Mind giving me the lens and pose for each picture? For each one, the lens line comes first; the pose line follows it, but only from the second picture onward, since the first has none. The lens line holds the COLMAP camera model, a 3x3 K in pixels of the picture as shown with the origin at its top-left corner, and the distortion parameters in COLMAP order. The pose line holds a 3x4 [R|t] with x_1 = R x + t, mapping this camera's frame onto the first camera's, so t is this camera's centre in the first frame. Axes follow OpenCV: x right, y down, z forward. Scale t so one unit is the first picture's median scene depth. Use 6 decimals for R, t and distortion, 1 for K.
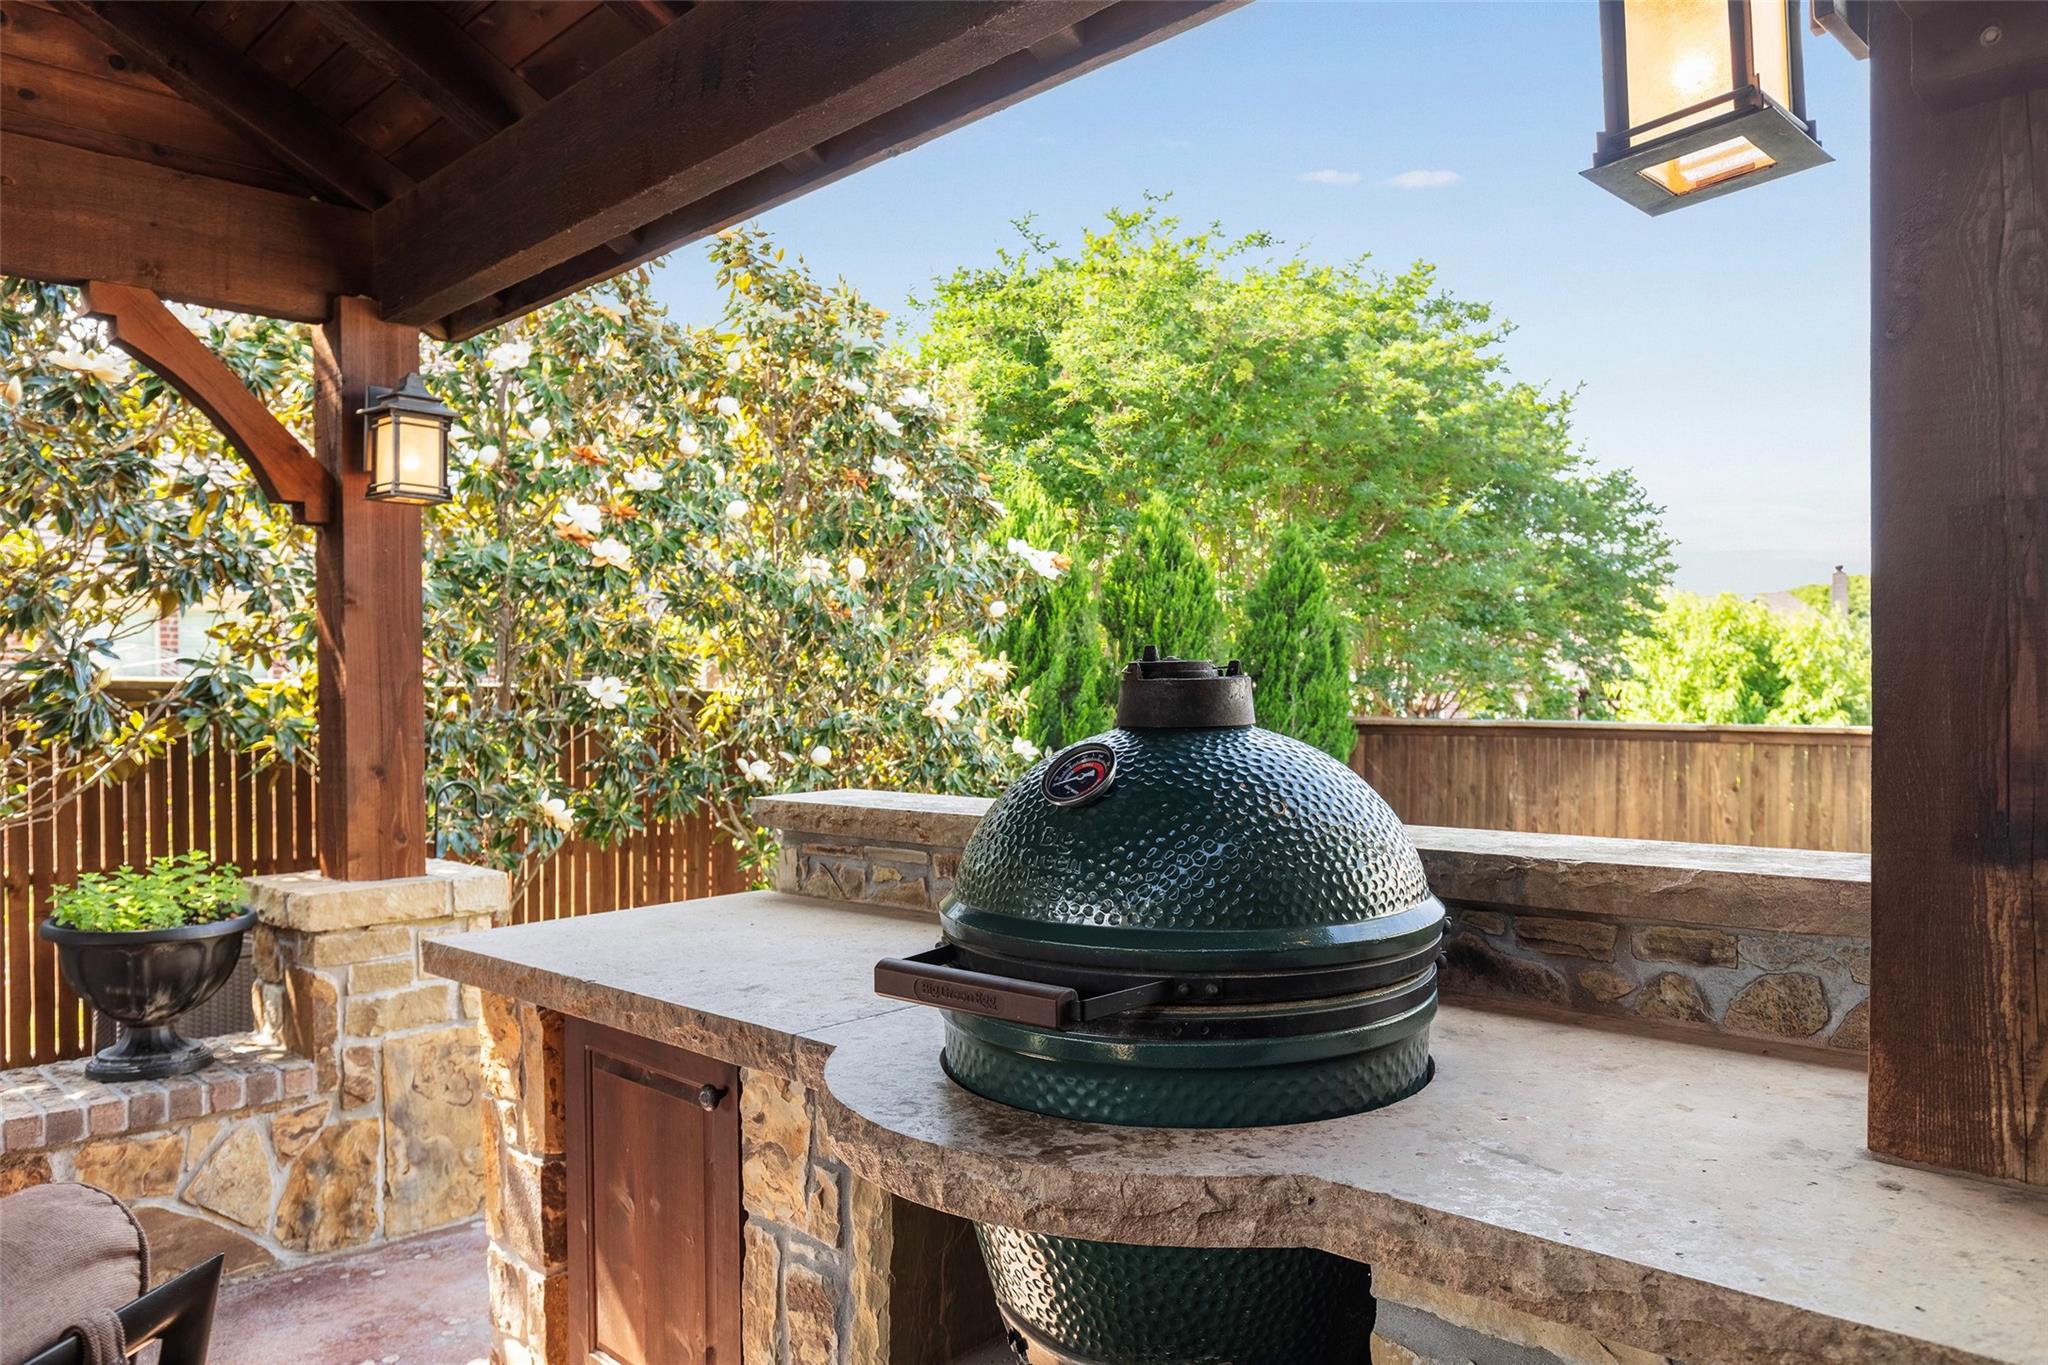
lens RADIAL K [[1406.2, 0, 1024.0], [0, 1406.2, 682.5], [0, 0, 1]] dist [-0.000231, 0.000032]
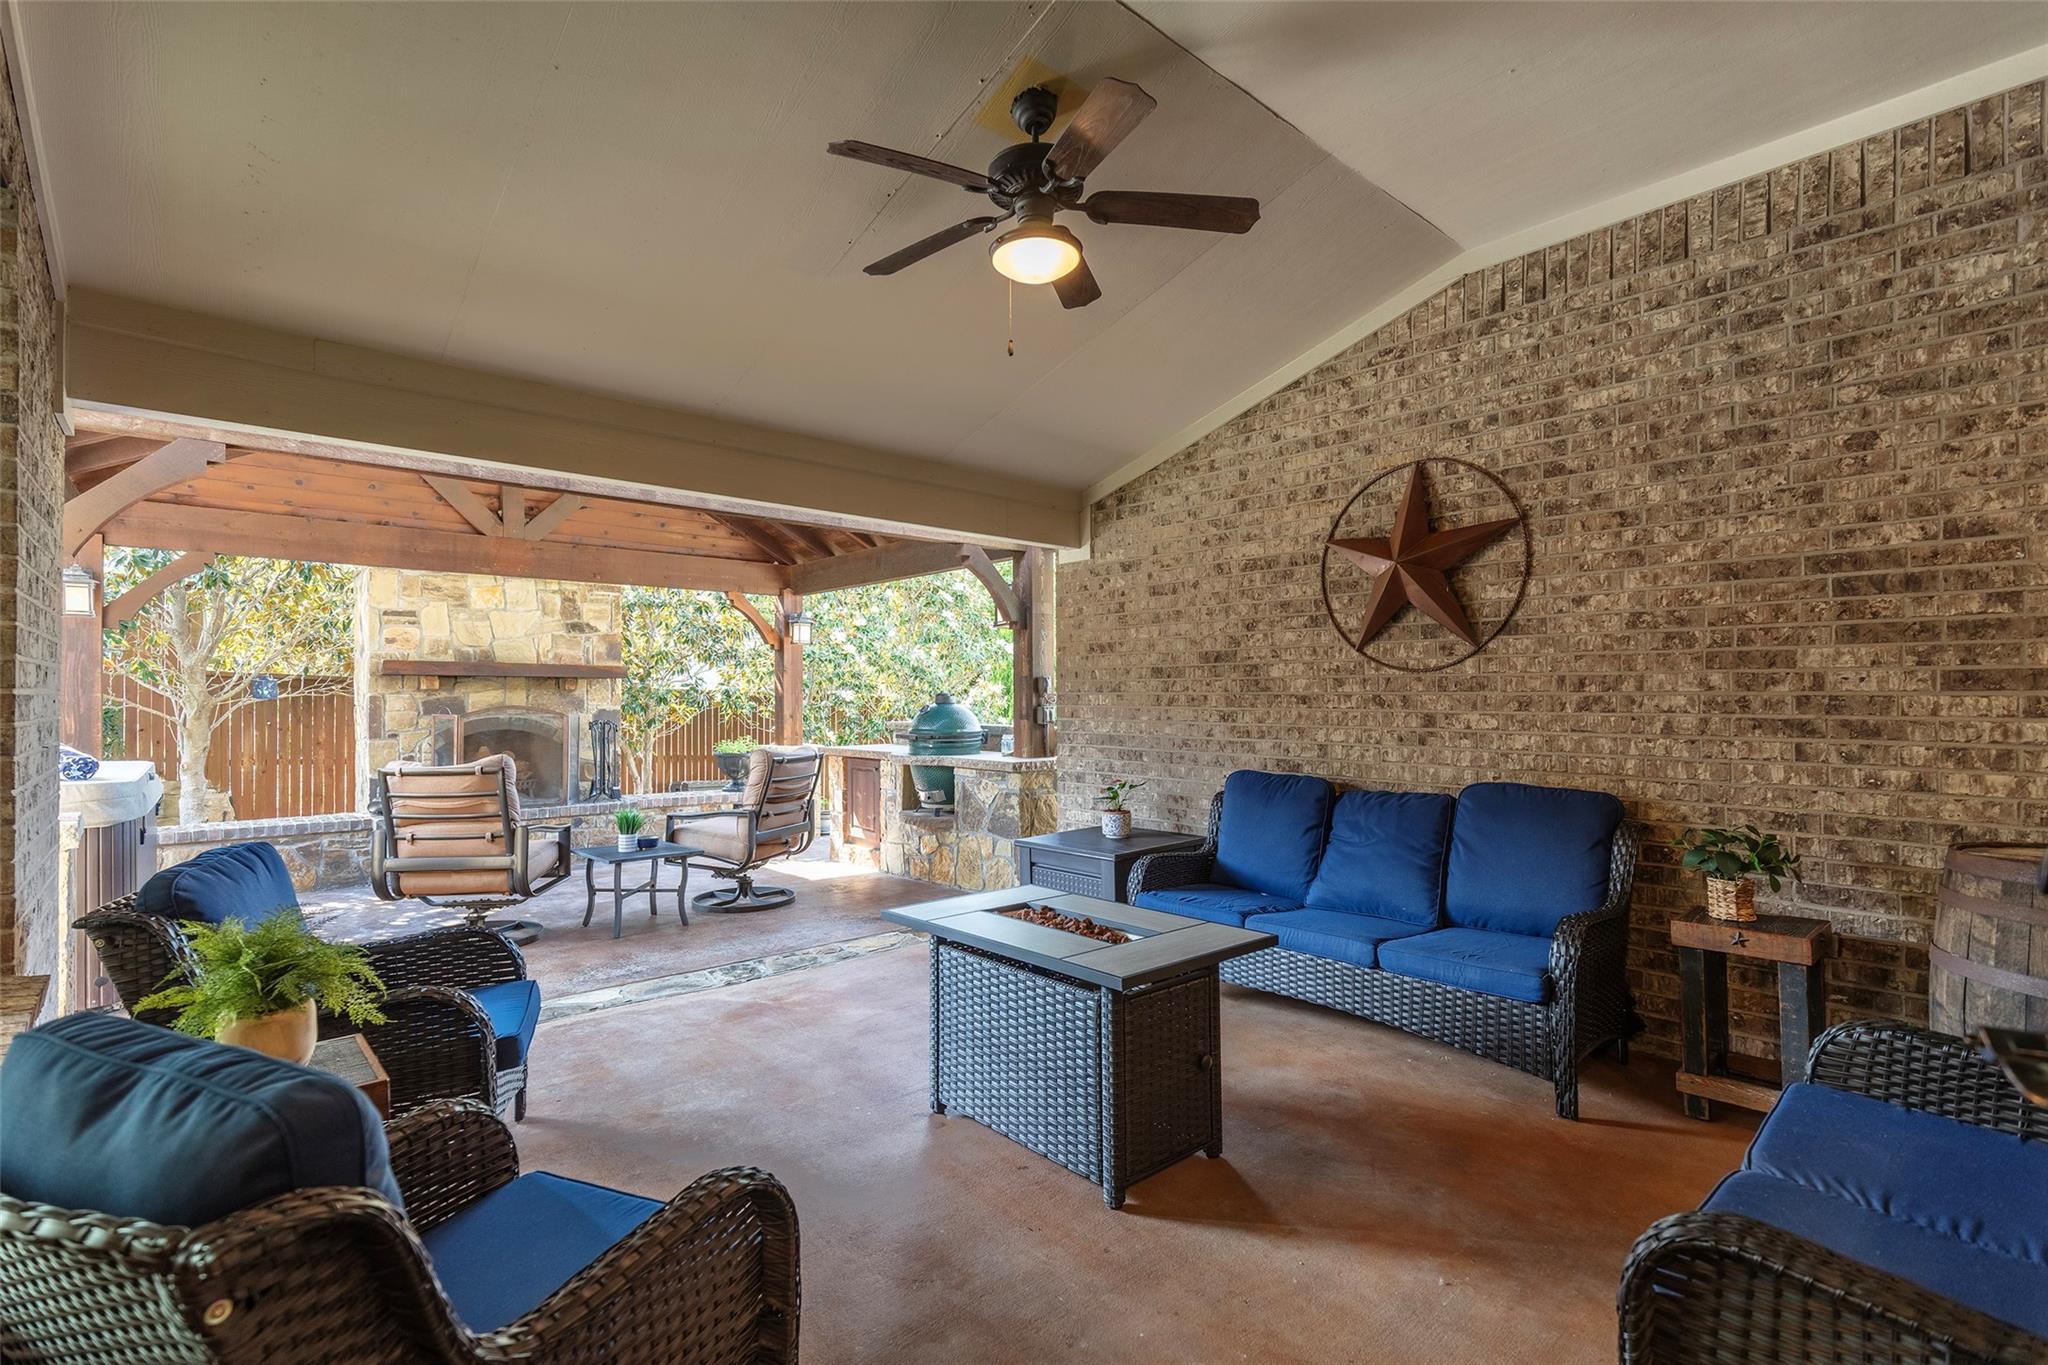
lens RADIAL K [[920.3, 0, 1025.5], [0, 920.3, 690.4], [0, 0, 1]] dist [0.003185, 0.000614]
pose [[0.997089, 0.013990, -0.074958, 0.222703], [-0.014063, 0.999901, -0.000450, -0.008383], [0.074945, 0.001503, 0.997187, -0.902617]]
